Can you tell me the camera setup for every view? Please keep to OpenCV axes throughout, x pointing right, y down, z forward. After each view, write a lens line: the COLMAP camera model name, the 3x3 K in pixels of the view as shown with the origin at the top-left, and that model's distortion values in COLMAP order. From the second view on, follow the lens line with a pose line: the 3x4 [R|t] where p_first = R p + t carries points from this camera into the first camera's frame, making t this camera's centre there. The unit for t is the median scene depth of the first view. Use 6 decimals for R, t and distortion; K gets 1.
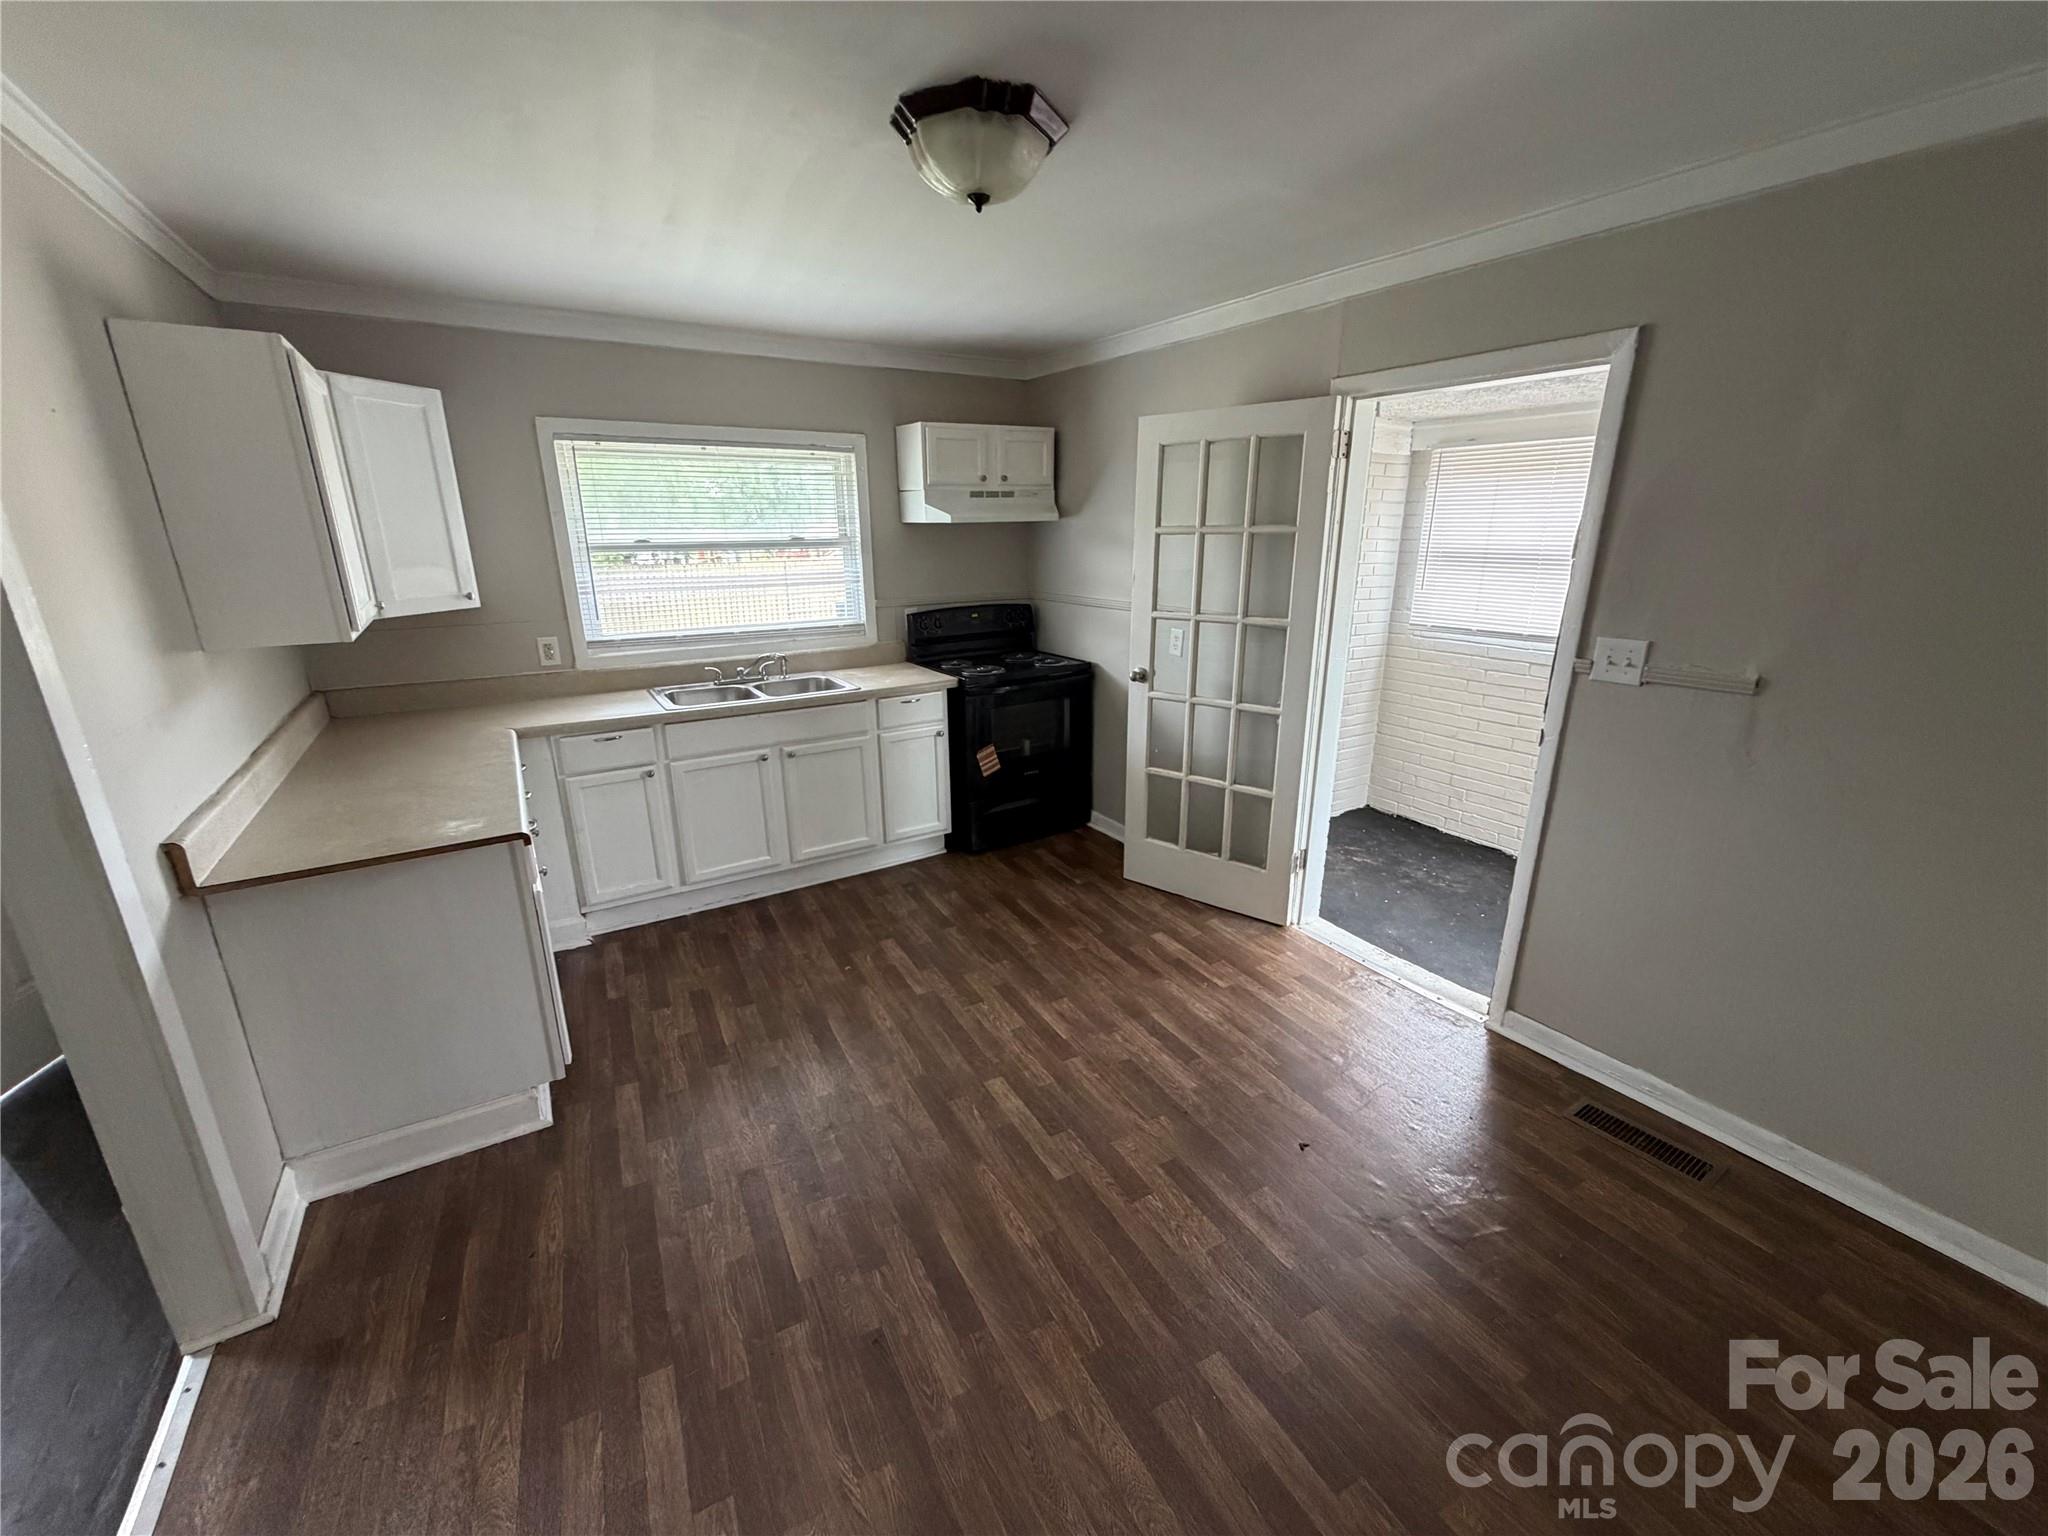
lens RADIAL K [[822.7, 0, 1022.2], [0, 822.7, 767.8], [0, 0, 1]] dist [0.000482, 0.000885]
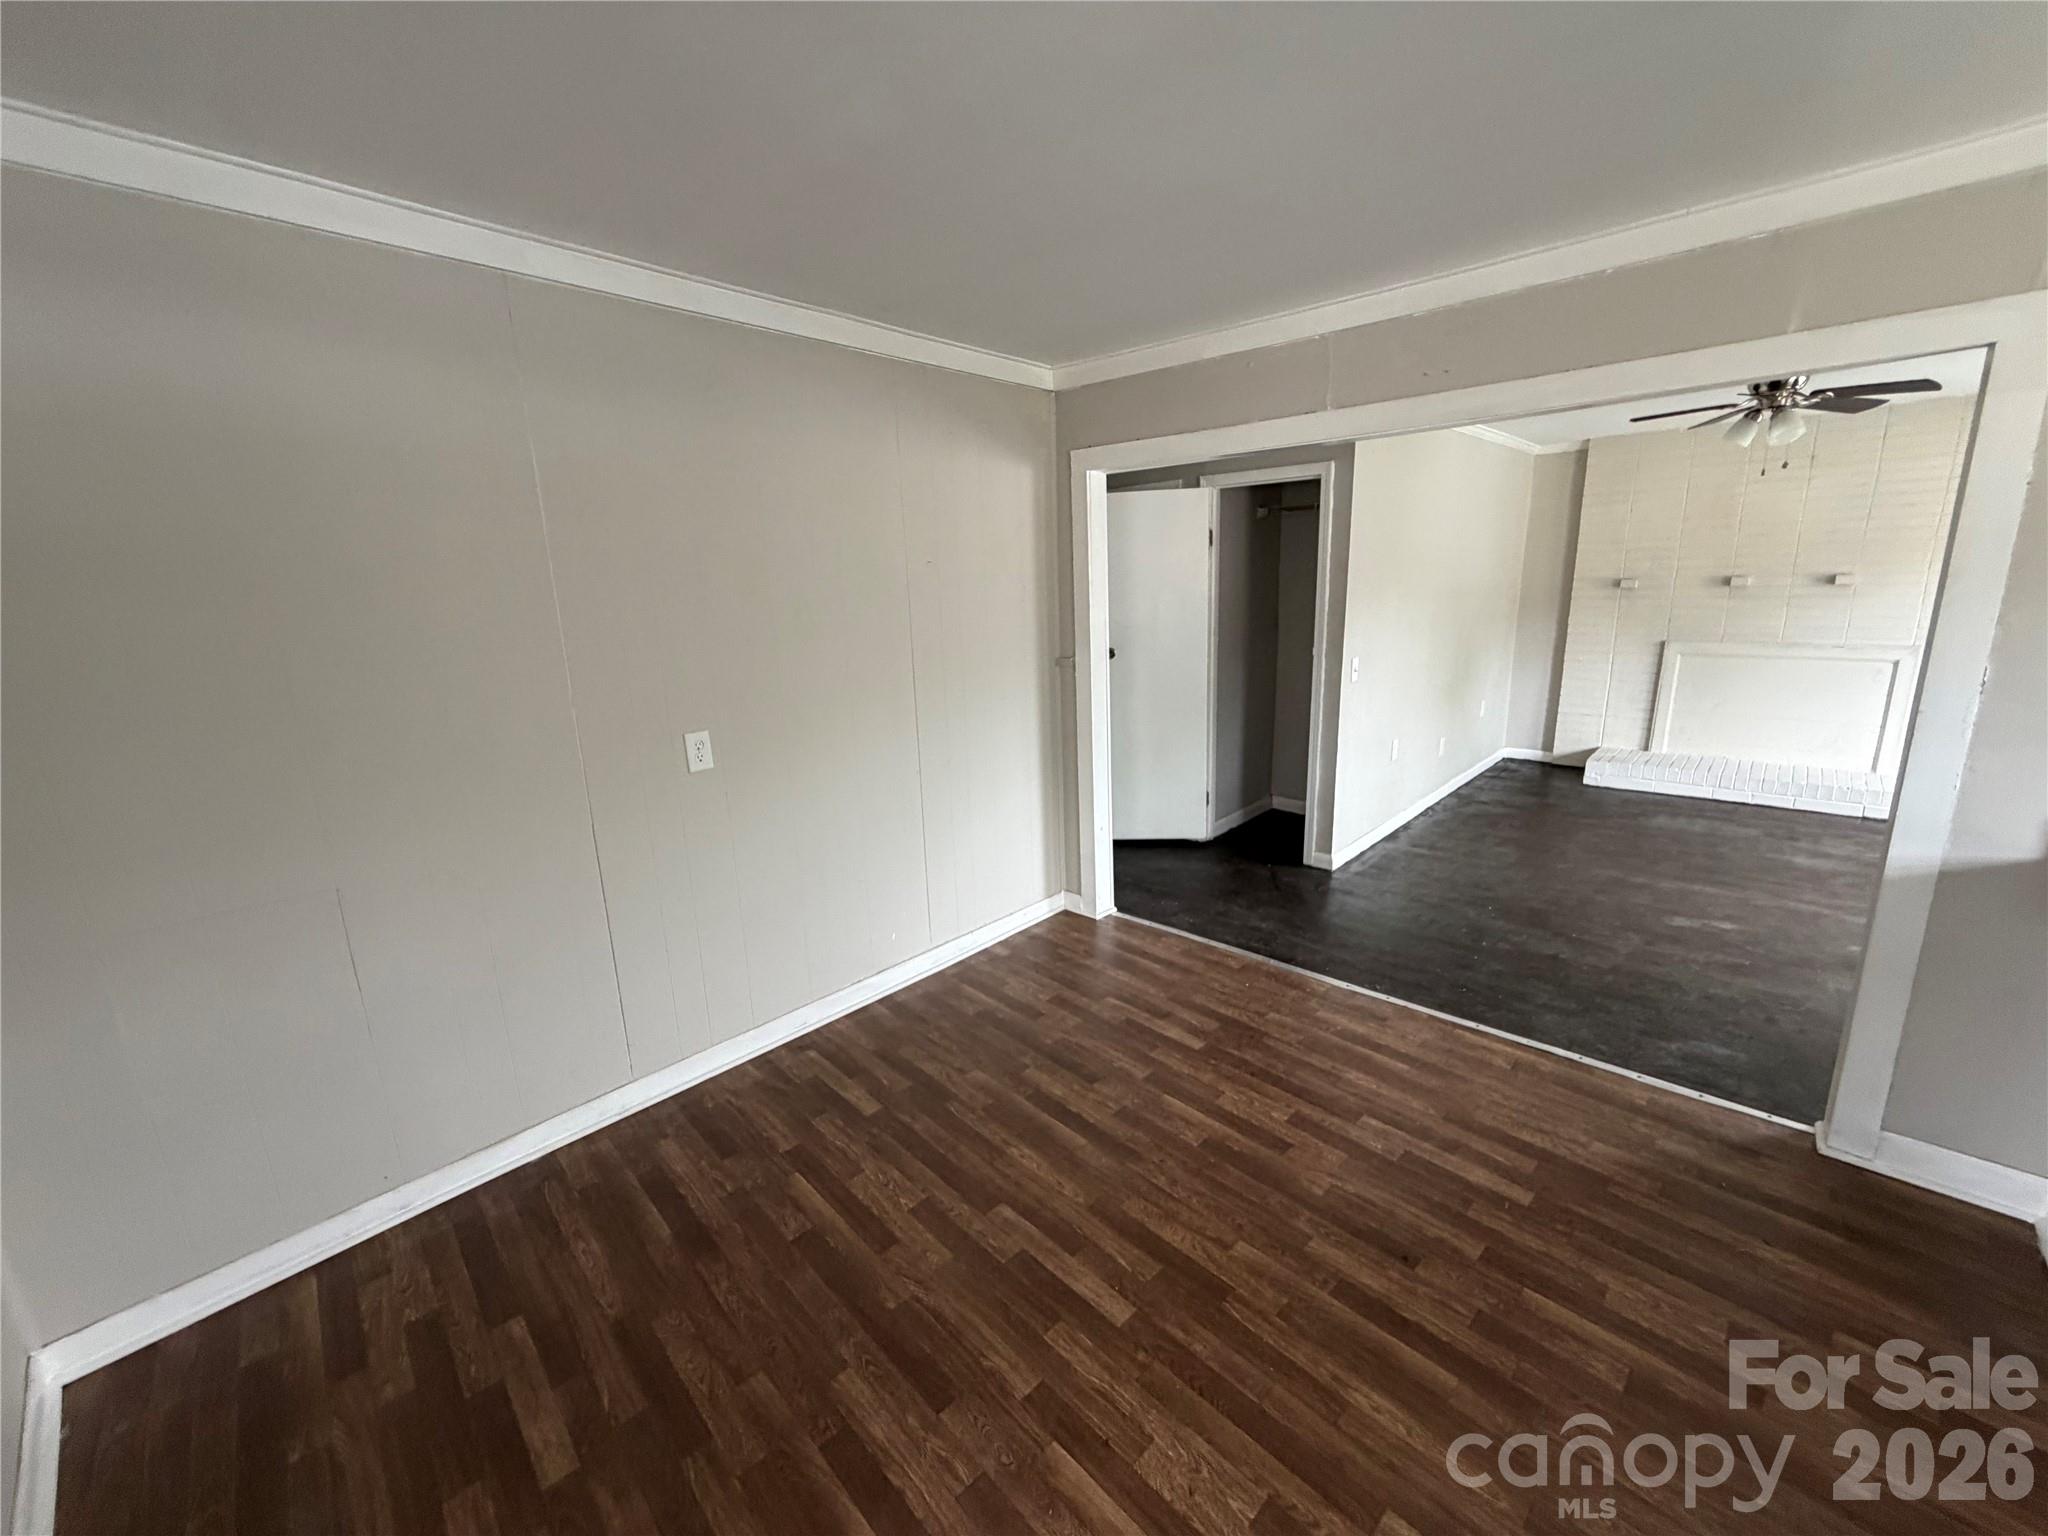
lens RADIAL K [[822.7, 0, 1024.7], [0, 822.7, 773.6], [0, 0, 1]] dist [0.000482, 0.000885]
pose [[-0.964286, 0.091660, -0.248496, 0.532630], [-0.043809, 0.870091, 0.490940, -0.404916], [0.261214, 0.484293, -0.835002, 1.448855]]
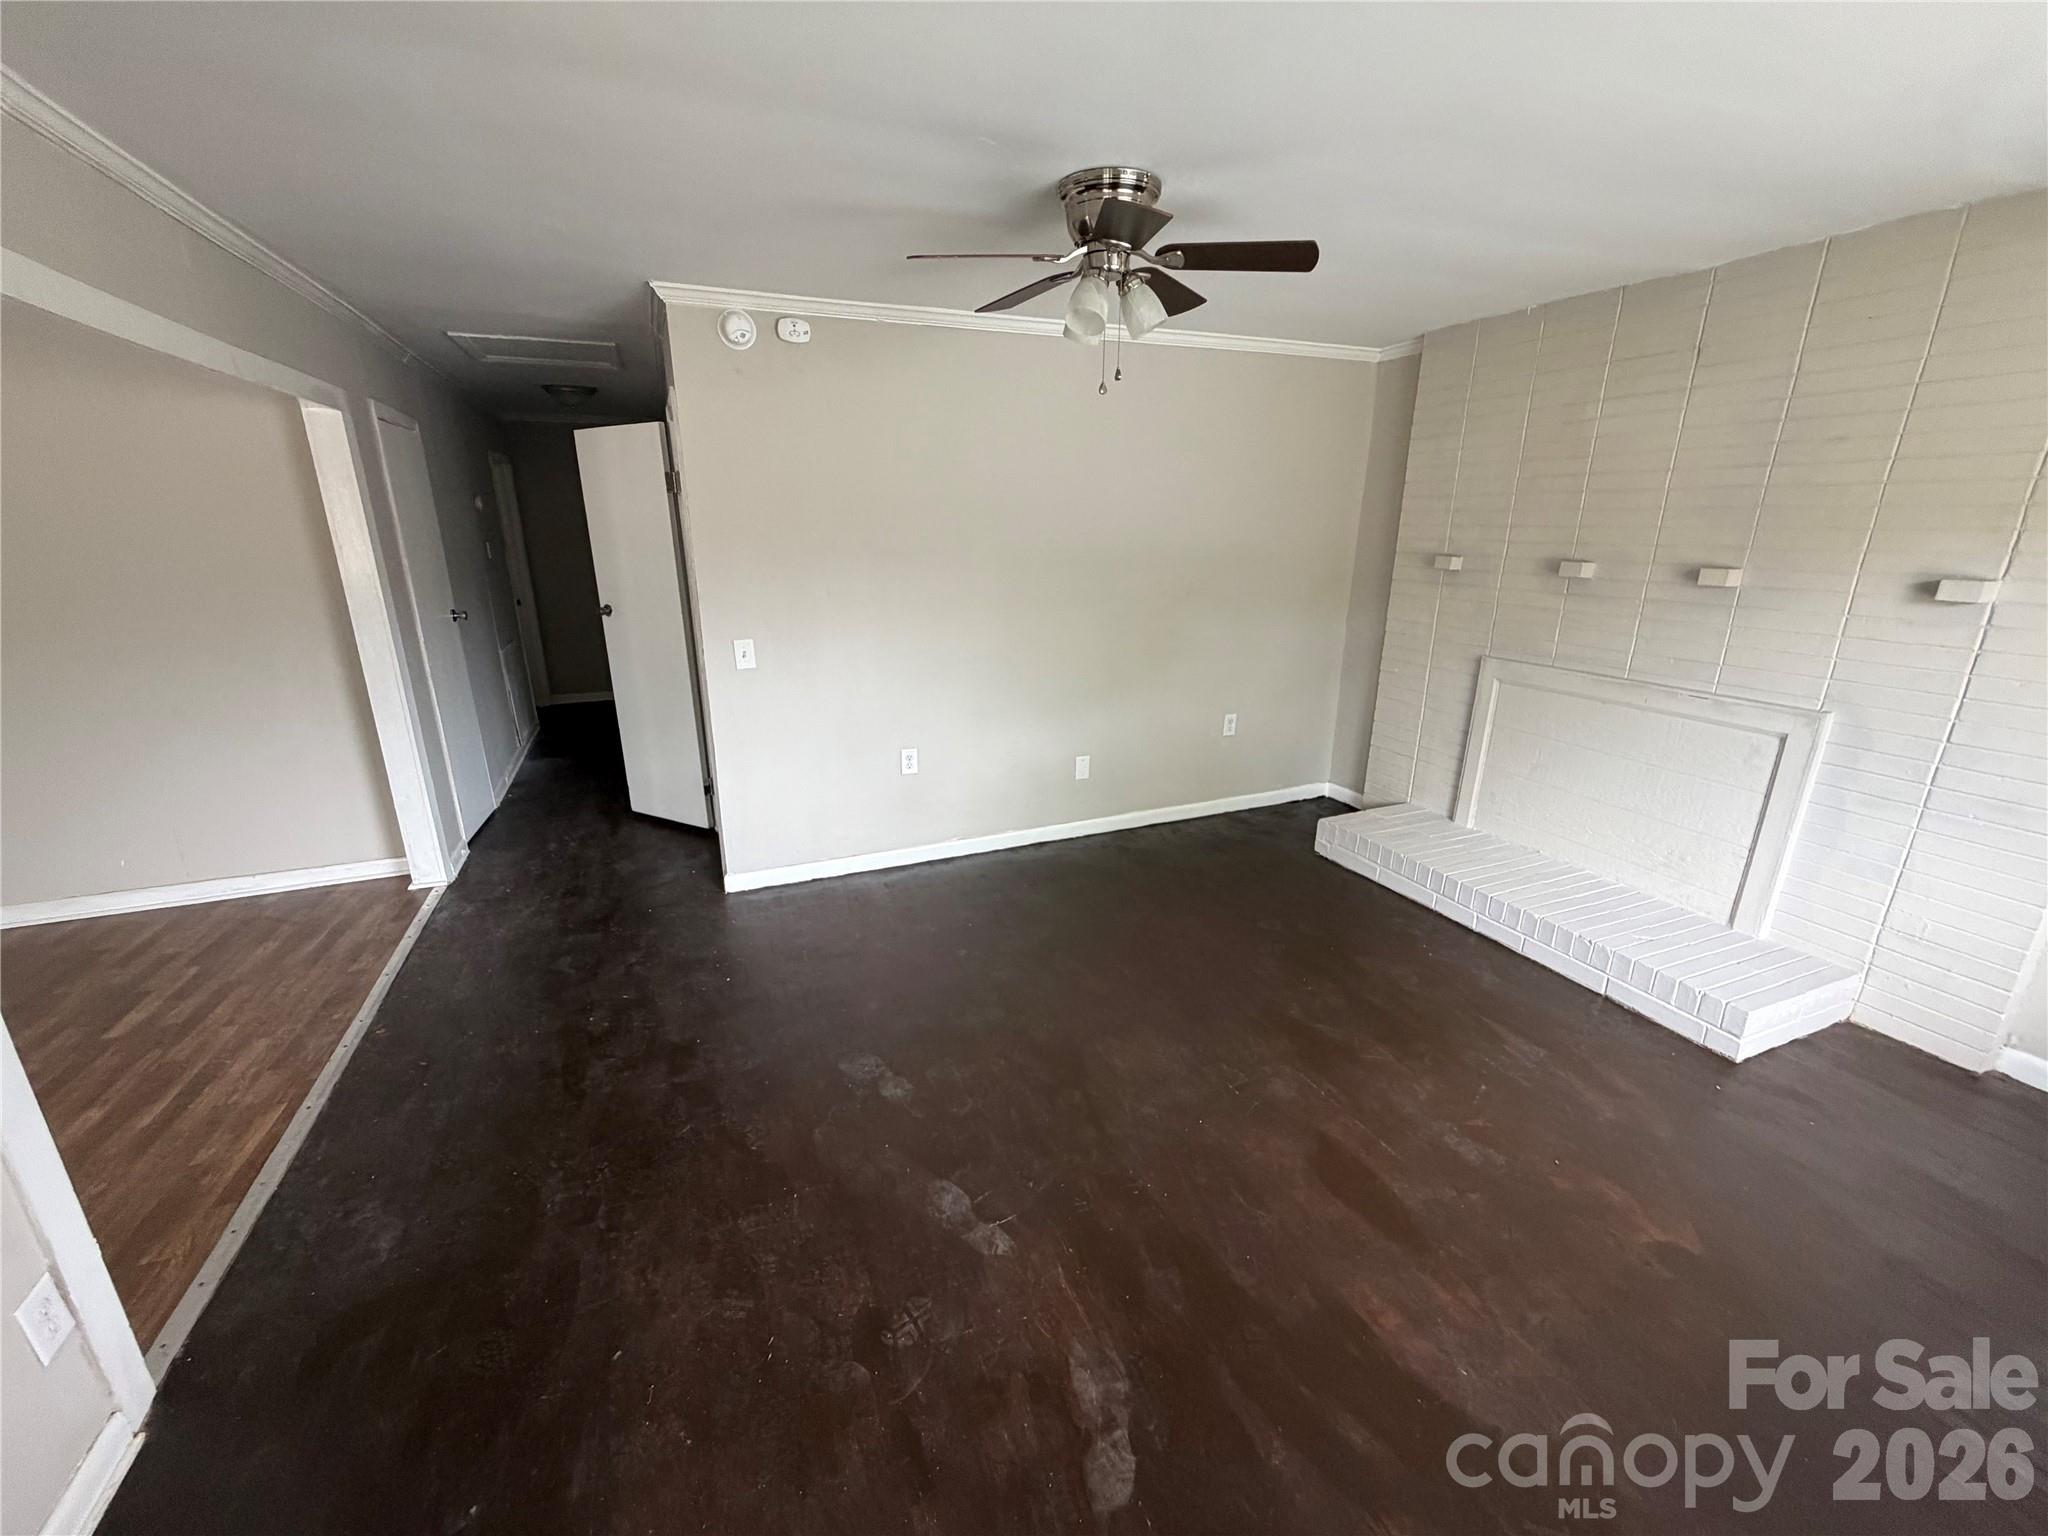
lens RADIAL K [[822.7, 0, 1038.7], [0, 822.7, 771.7], [0, 0, 1]] dist [0.000482, 0.000885]
pose [[-0.987580, -0.045002, 0.150531, -0.754936], [0.046217, 0.832502, 0.552091, -0.368249], [-0.150163, 0.552191, -0.820083, 1.310514]]
